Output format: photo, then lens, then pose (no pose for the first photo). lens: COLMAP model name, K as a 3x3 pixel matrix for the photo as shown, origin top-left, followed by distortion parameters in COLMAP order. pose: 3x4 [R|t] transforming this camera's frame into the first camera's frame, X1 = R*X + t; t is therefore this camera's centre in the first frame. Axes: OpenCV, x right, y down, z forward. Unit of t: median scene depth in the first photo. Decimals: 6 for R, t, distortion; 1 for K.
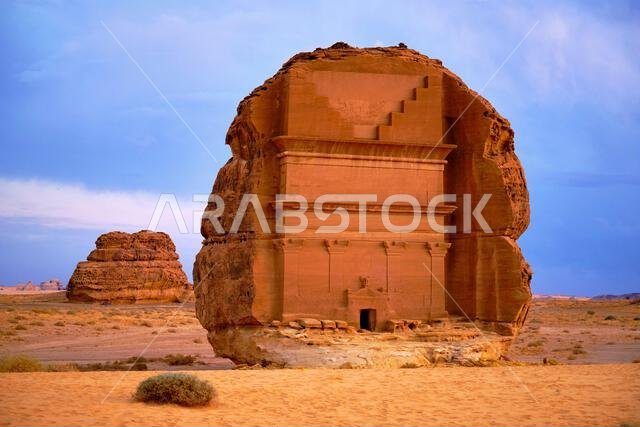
lens RADIAL K [[1466.8, 0, 337.7], [0, 1466.8, 214.8], [0, 0, 1]] dist [0.108877, 0.194196]
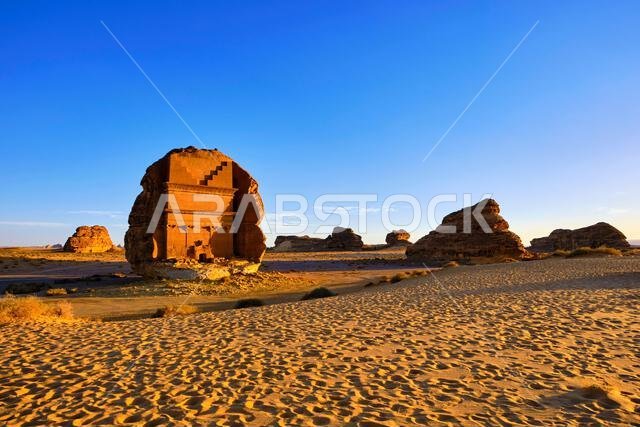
lens RADIAL K [[449.0, 0, 326.5], [0, 449.0, 214.1], [0, 0, 1]] dist [-0.001588, 0.001532]
pose [[0.940324, 0.012321, 0.340058, -0.039966], [-0.006025, 0.999790, -0.019565, 0.011150], [-0.340228, 0.016348, 0.940201, 0.216165]]
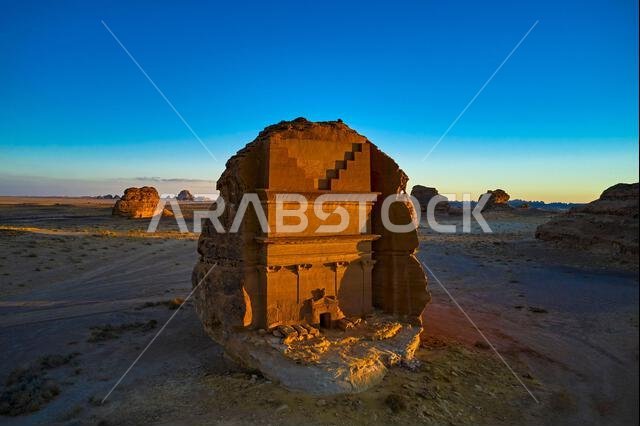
lens RADIAL K [[503.9, 0, 308.4], [0, 503.9, 213.1], [0, 0, 1]] dist [-0.005909, -0.003282]
pose [[0.982760, -0.004153, 0.184841, -0.081199], [-0.011168, 0.996589, 0.081770, -0.067485], [-0.184550, -0.082424, 0.979361, 0.533685]]
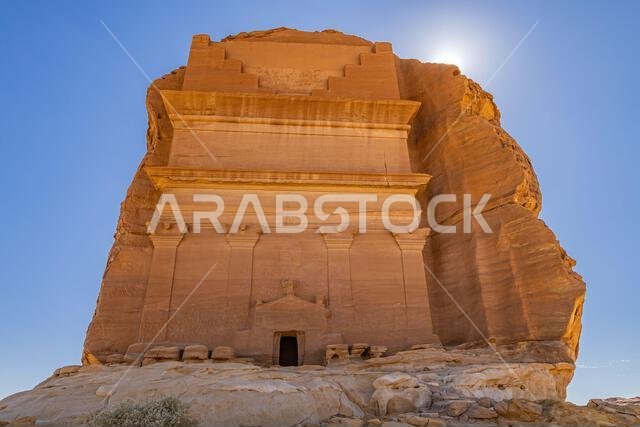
lens RADIAL K [[467.8, 0, 320.0], [0, 467.8, 213.5], [0, 0, 1]] dist [0.001233, -0.002232]
pose [[0.969073, -0.131262, -0.208968, 0.074886], [0.047117, 0.929639, -0.365447, 0.087684], [0.242234, 0.344299, 0.907073, 0.804632]]
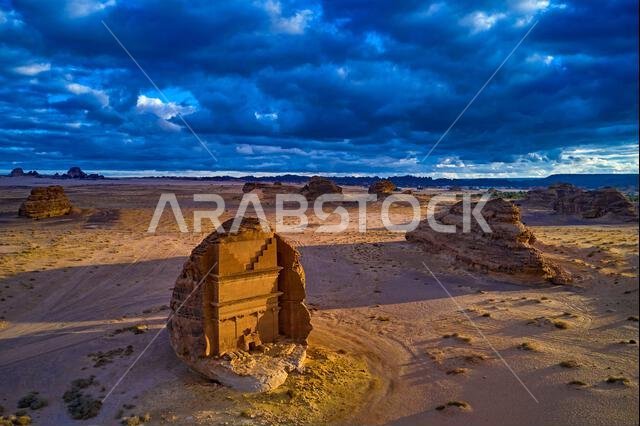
lens RADIAL K [[503.9, 0, 308.4], [0, 503.9, 213.1], [0, 0, 1]] dist [-0.005909, -0.003282]
pose [[0.927730, -0.030391, 0.372013, -0.188427], [-0.019316, 0.991435, 0.129164, -0.246404], [-0.372752, -0.127015, 0.919197, 0.236176]]
